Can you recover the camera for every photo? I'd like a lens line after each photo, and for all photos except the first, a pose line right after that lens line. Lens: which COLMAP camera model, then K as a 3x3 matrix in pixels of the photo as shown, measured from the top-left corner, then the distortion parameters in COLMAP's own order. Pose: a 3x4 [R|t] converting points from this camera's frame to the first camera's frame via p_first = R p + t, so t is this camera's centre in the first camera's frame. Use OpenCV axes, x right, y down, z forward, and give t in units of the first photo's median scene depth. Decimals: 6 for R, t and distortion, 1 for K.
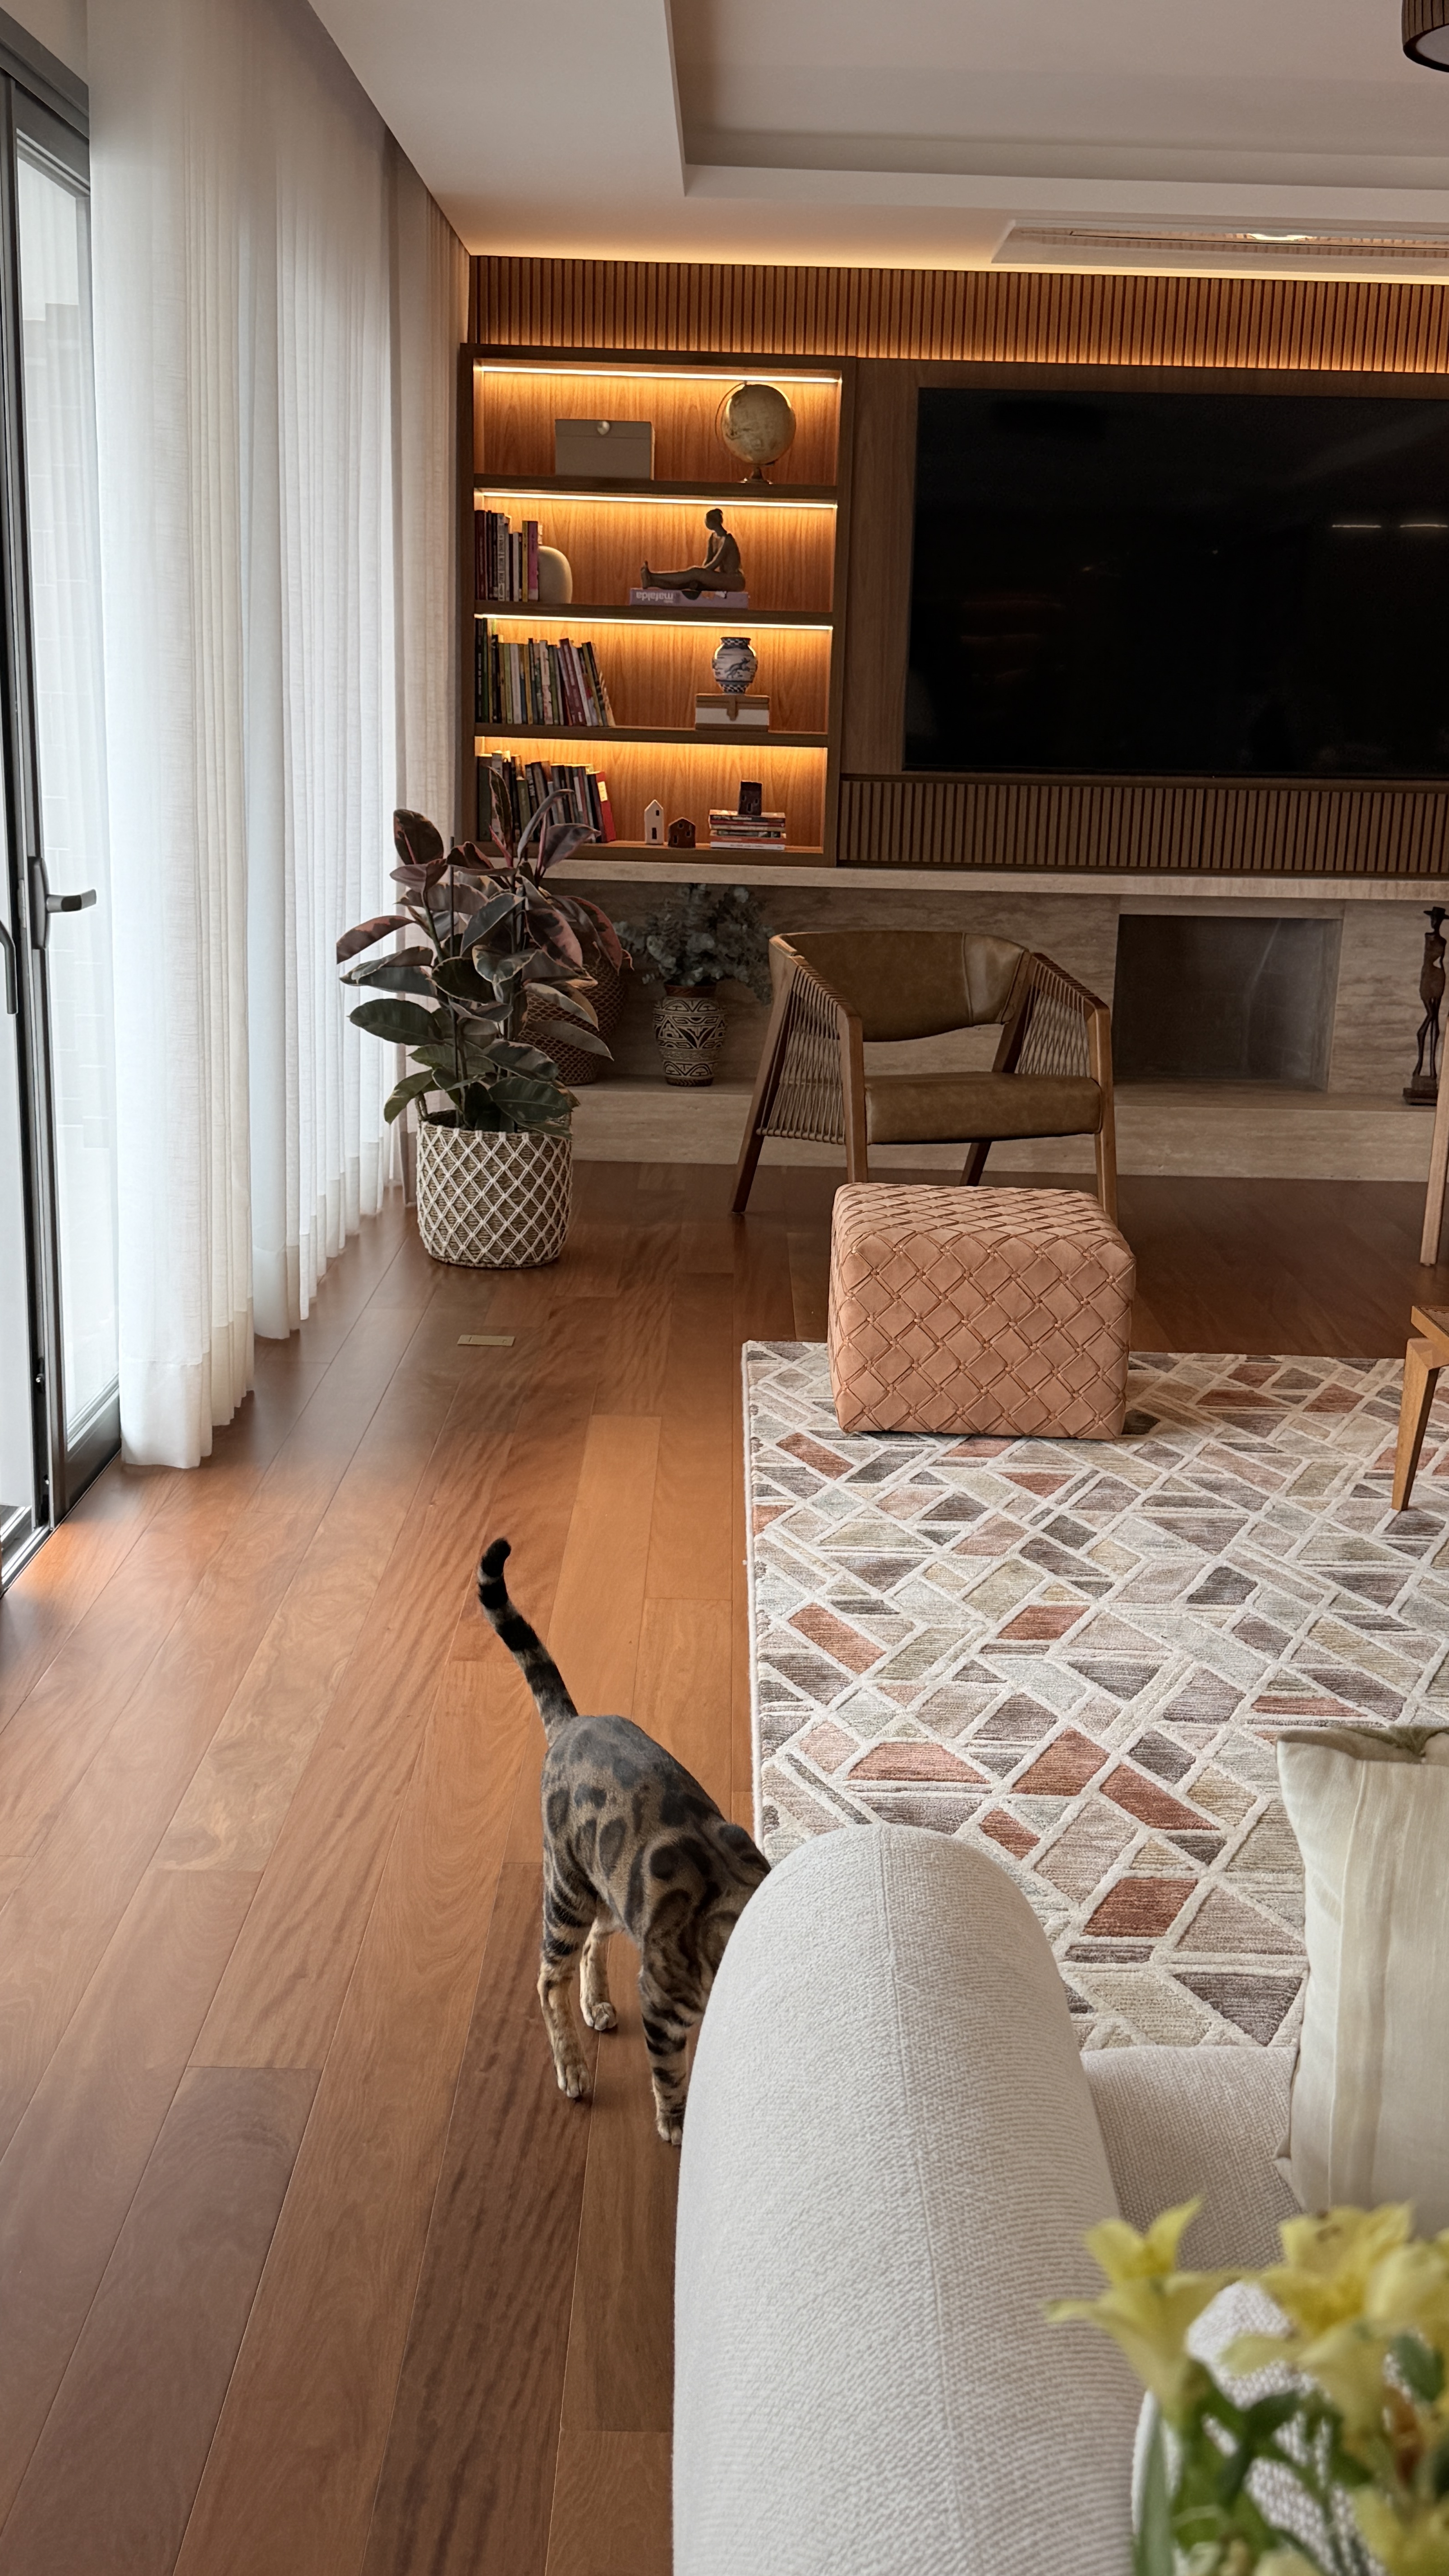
lens RADIAL K [[2532.7, 0, 723.3], [0, 2532.7, 1284.1], [0, 0, 1]] dist [0.078421, 0.000000]
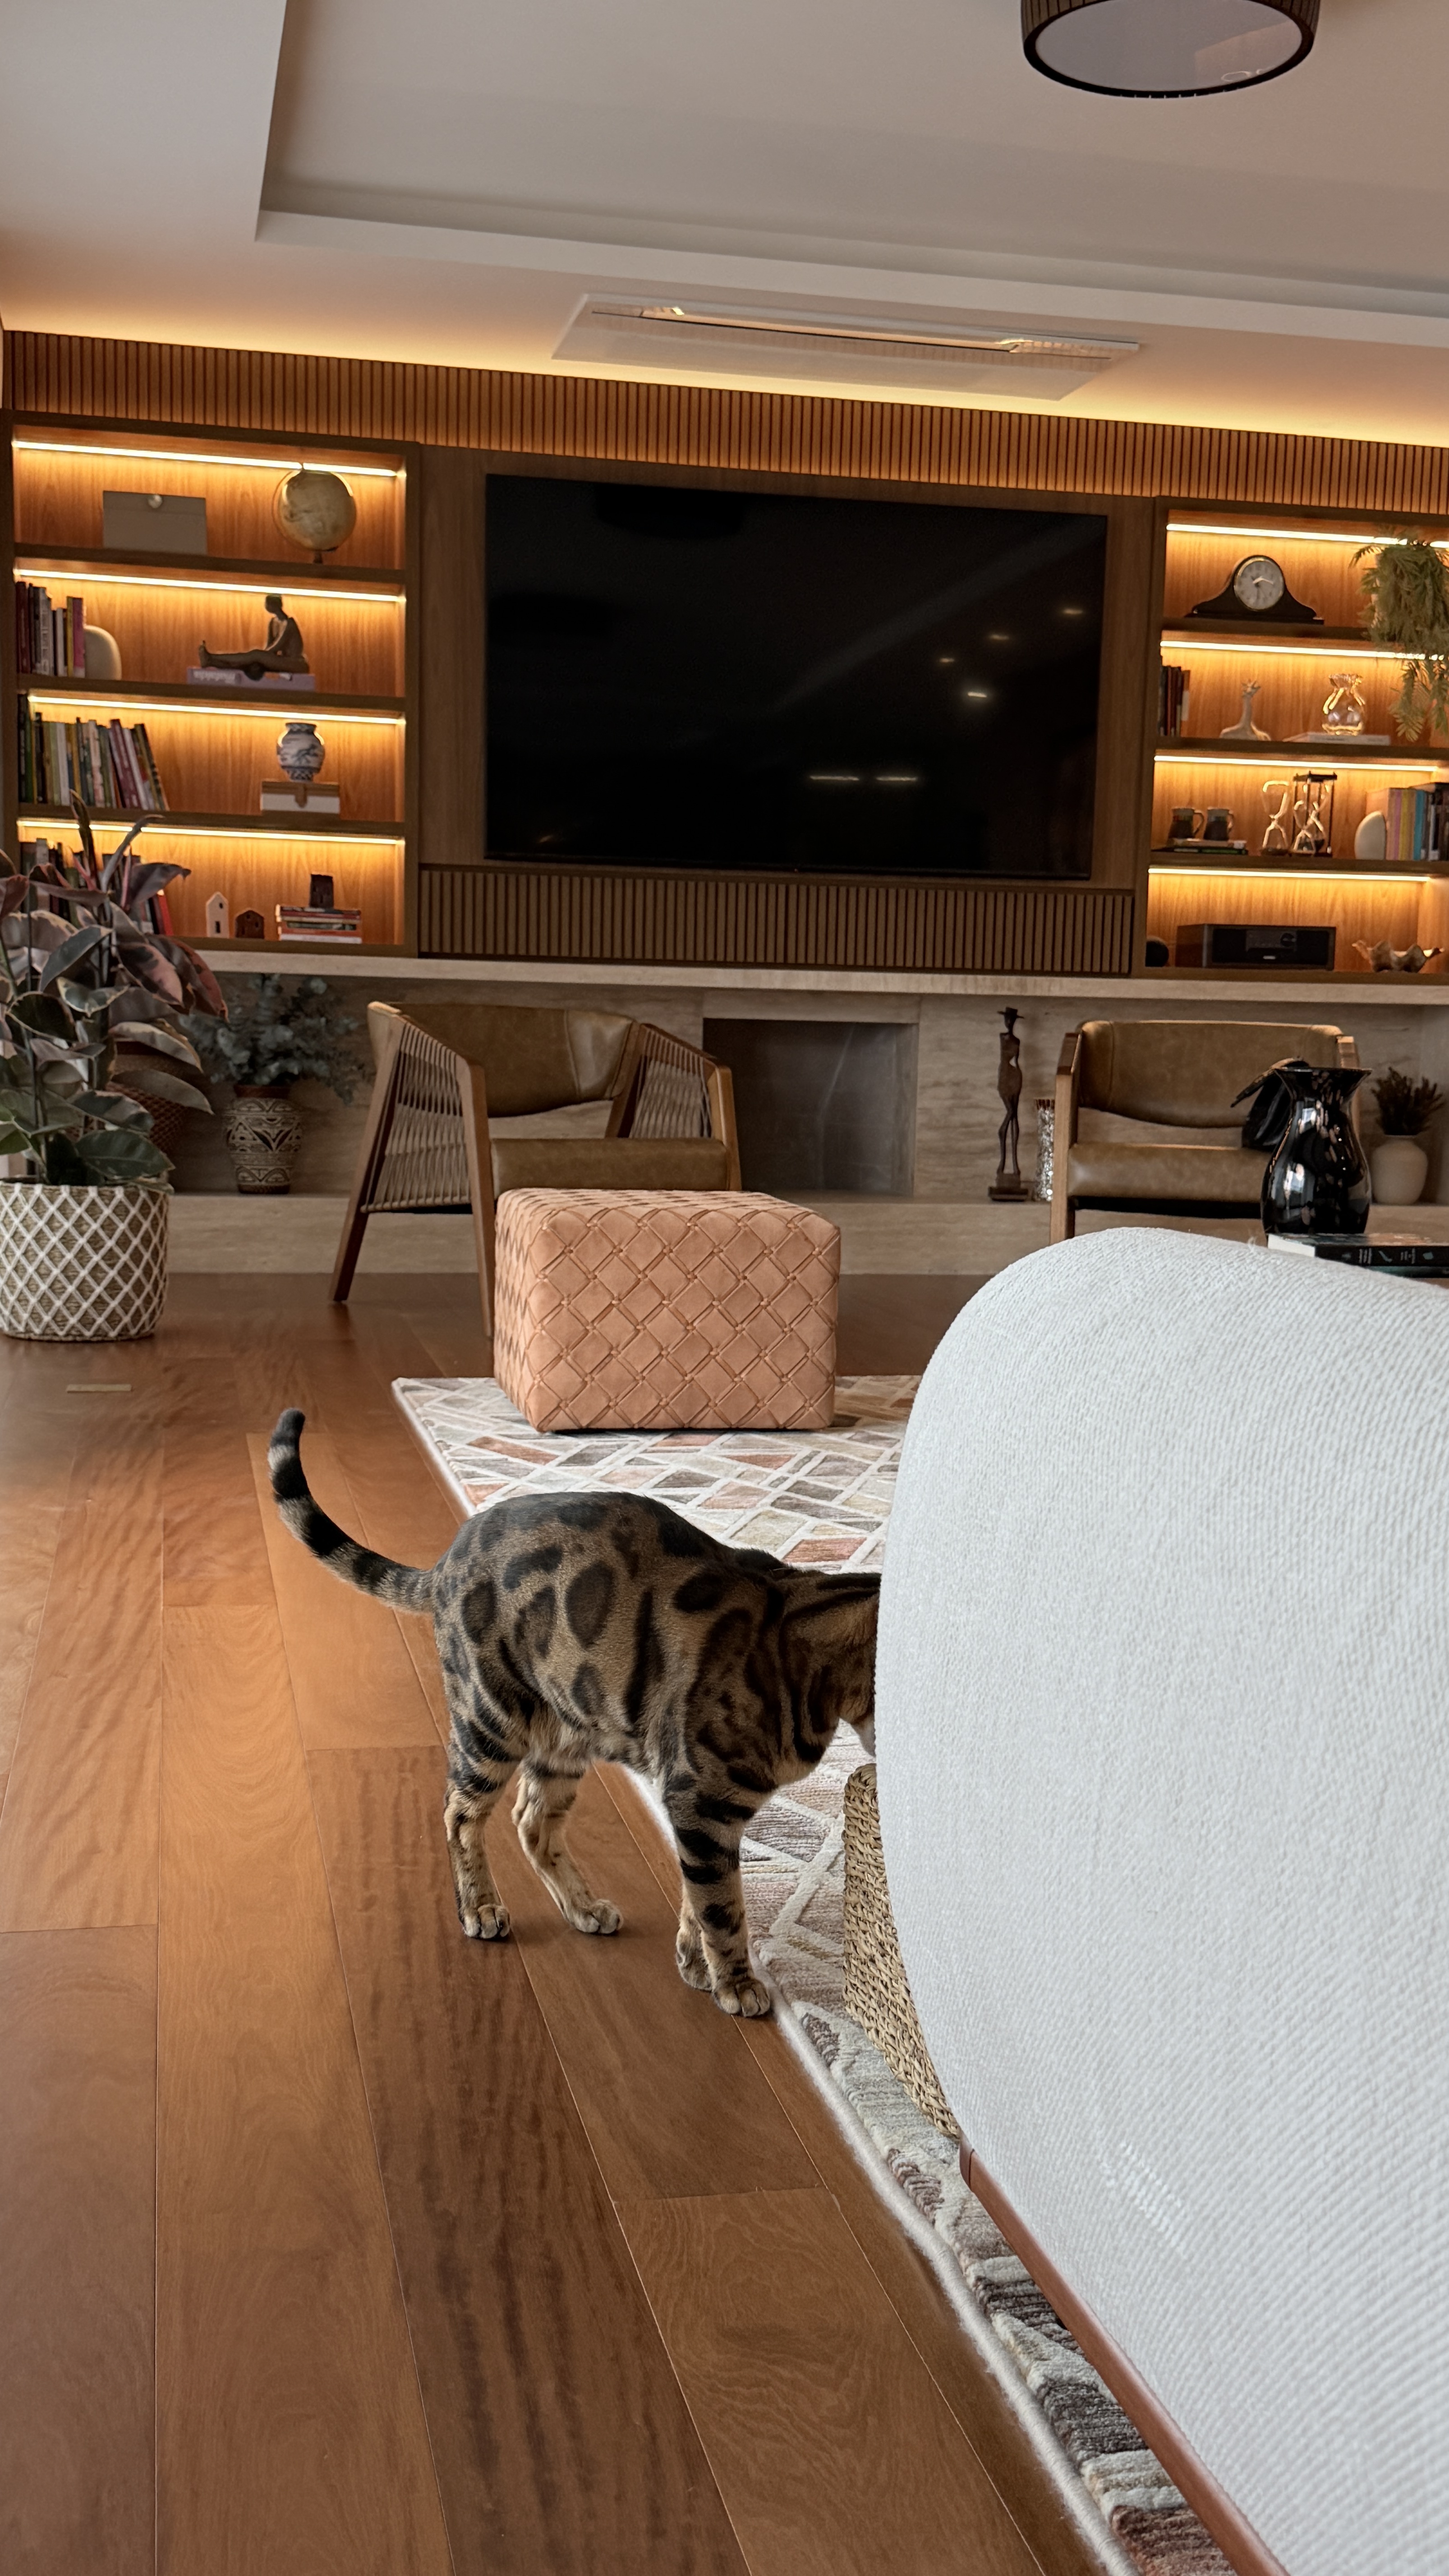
lens RADIAL K [[2532.7, 0, 744.4], [0, 2532.7, 1298.4], [0, 0, 1]] dist [0.078421, 0.000000]
pose [[0.973673, -0.025745, 0.226491, -0.065563], [0.052728, 0.992092, -0.113904, 0.091597], [-0.221768, 0.122848, 0.967330, 0.075887]]
